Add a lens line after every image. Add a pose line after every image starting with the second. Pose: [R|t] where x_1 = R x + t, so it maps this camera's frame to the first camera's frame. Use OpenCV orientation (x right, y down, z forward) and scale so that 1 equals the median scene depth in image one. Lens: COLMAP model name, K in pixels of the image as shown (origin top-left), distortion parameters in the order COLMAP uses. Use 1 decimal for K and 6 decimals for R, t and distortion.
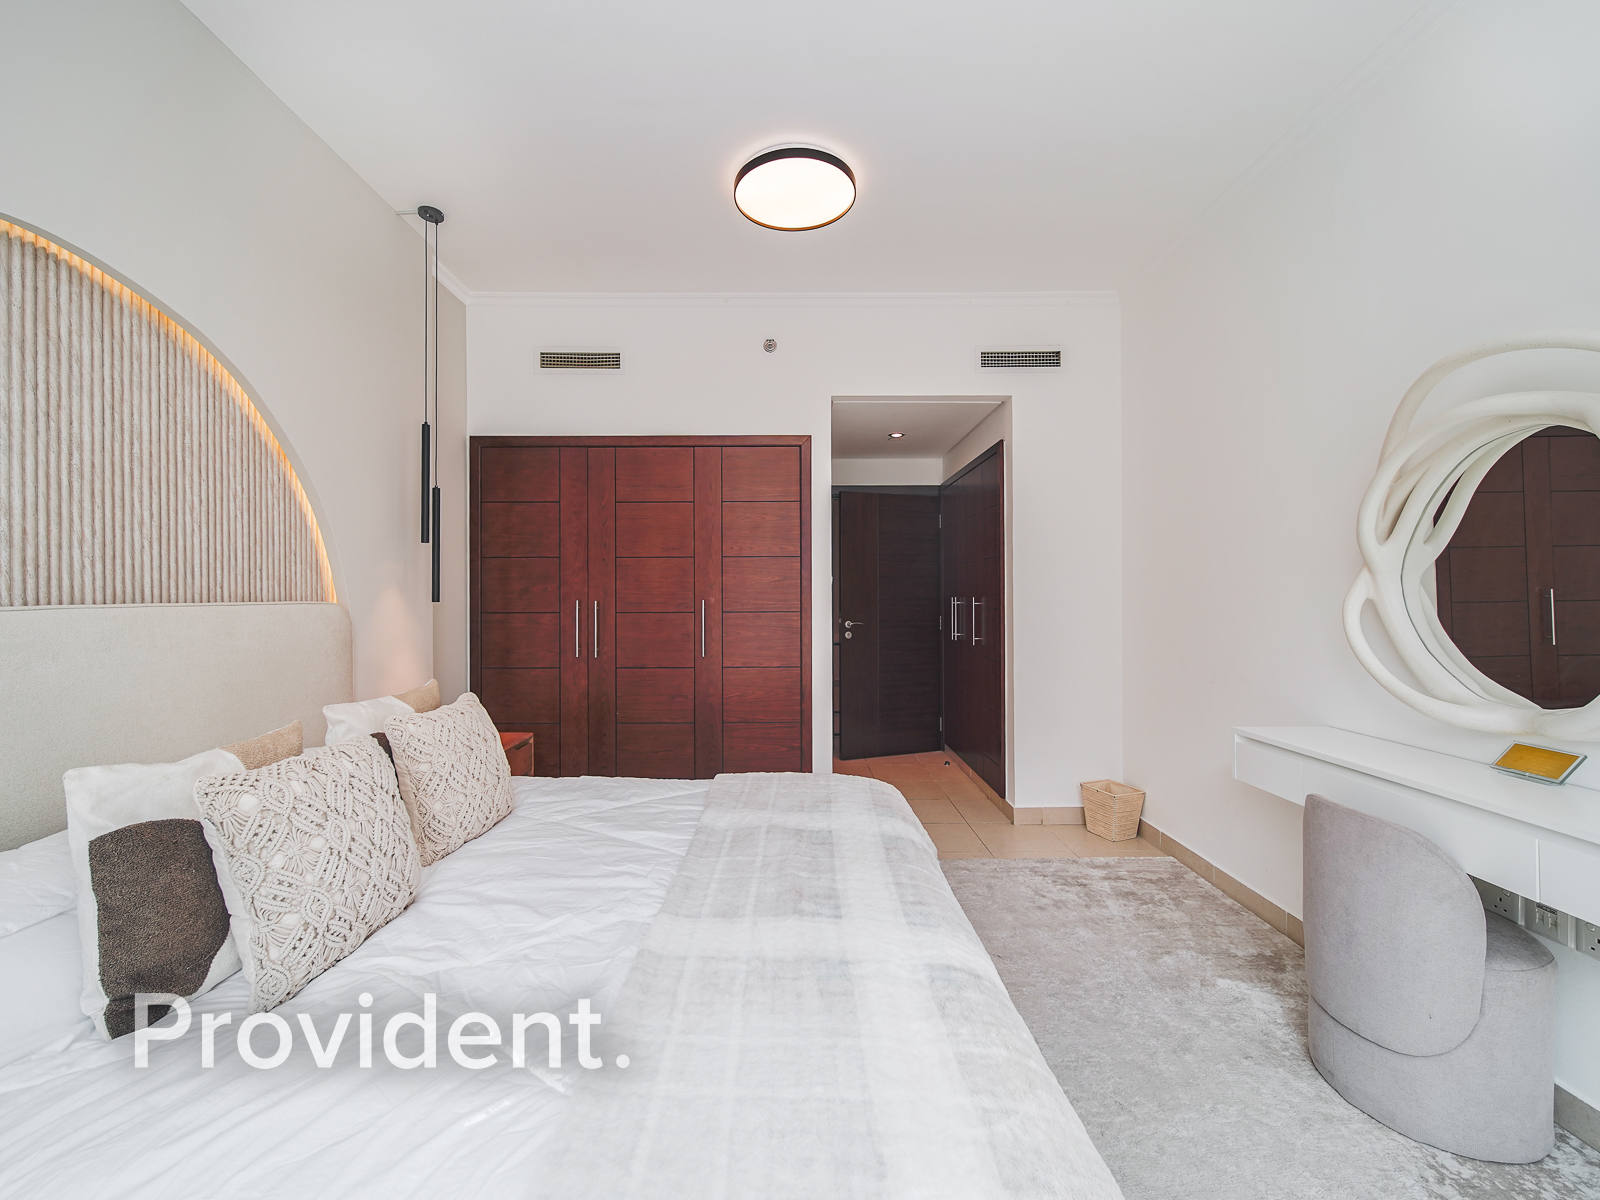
lens RADIAL K [[658.2, 0, 797.7], [0, 658.2, 594.1], [0, 0, 1]] dist [0.001428, -0.000790]
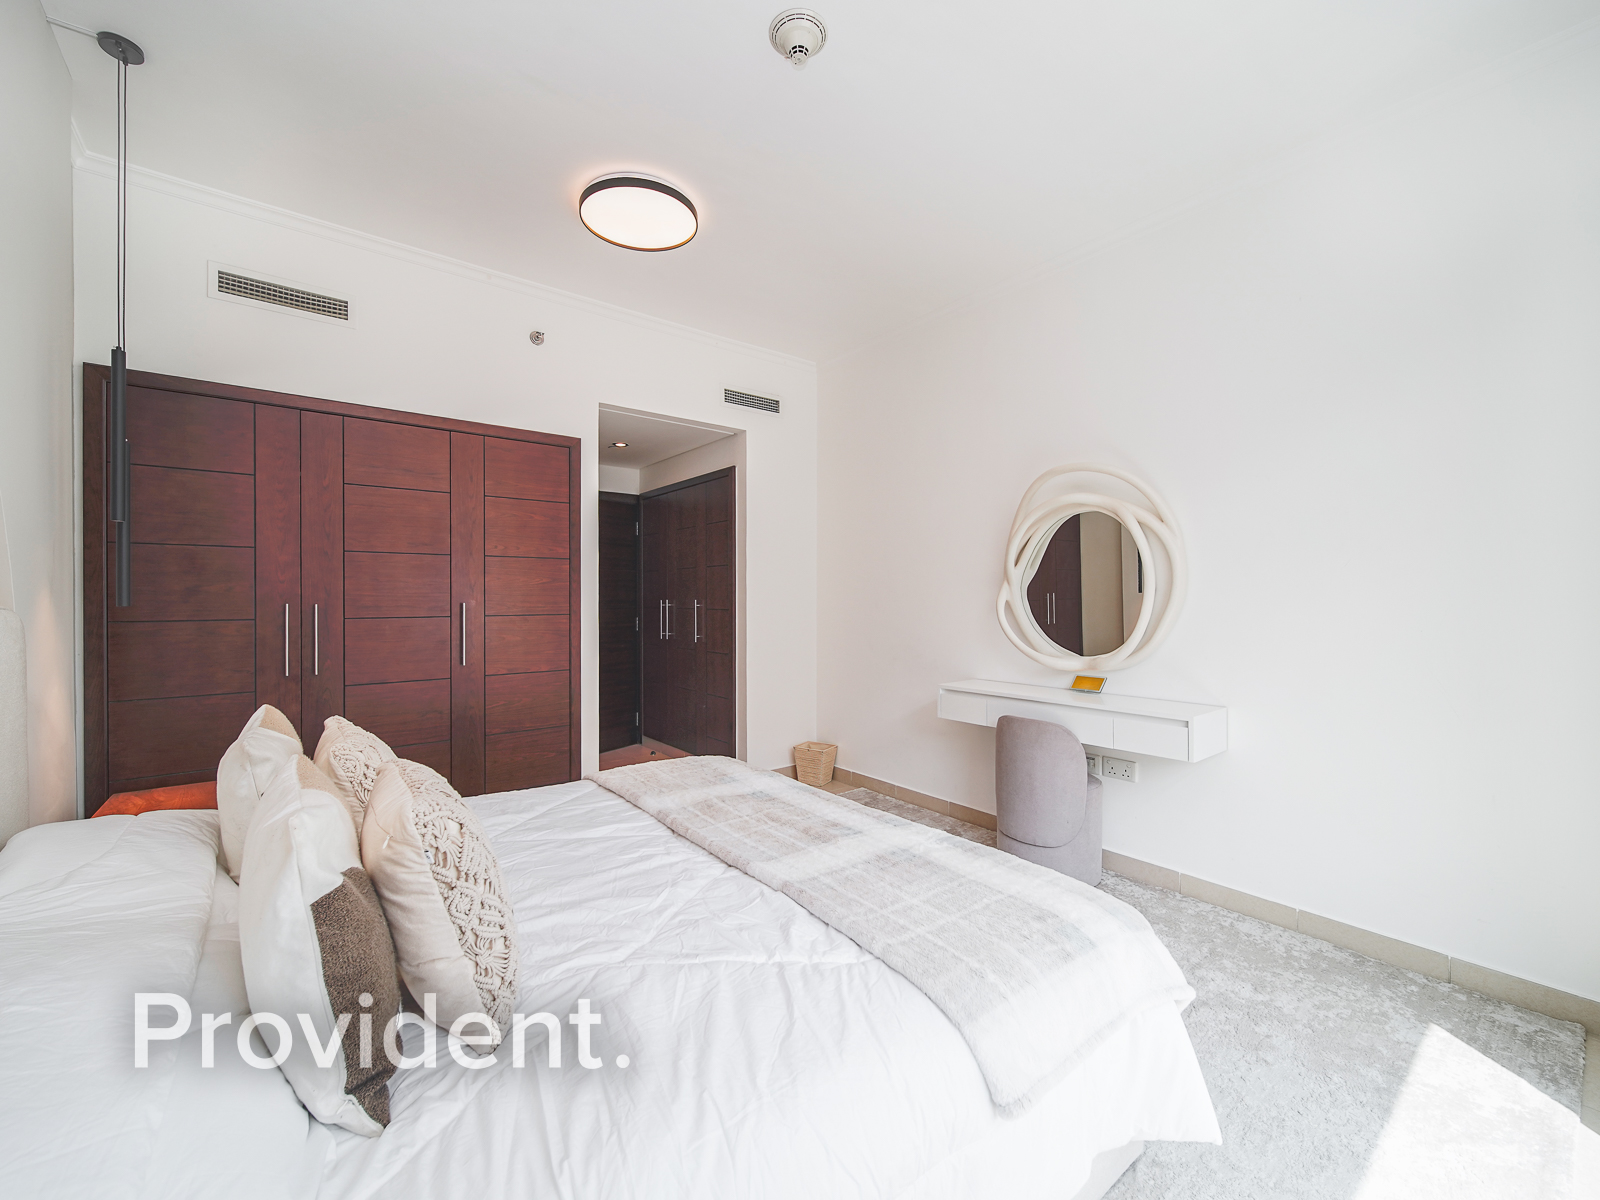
lens RADIAL K [[658.2, 0, 800.2], [0, 658.2, 602.5], [0, 0, 1]] dist [0.001428, -0.000790]
pose [[0.781378, -0.002948, 0.624051, -0.346089], [-0.001525, 0.999977, 0.006633, 0.002017], [-0.624056, -0.006135, 0.781355, 0.005512]]
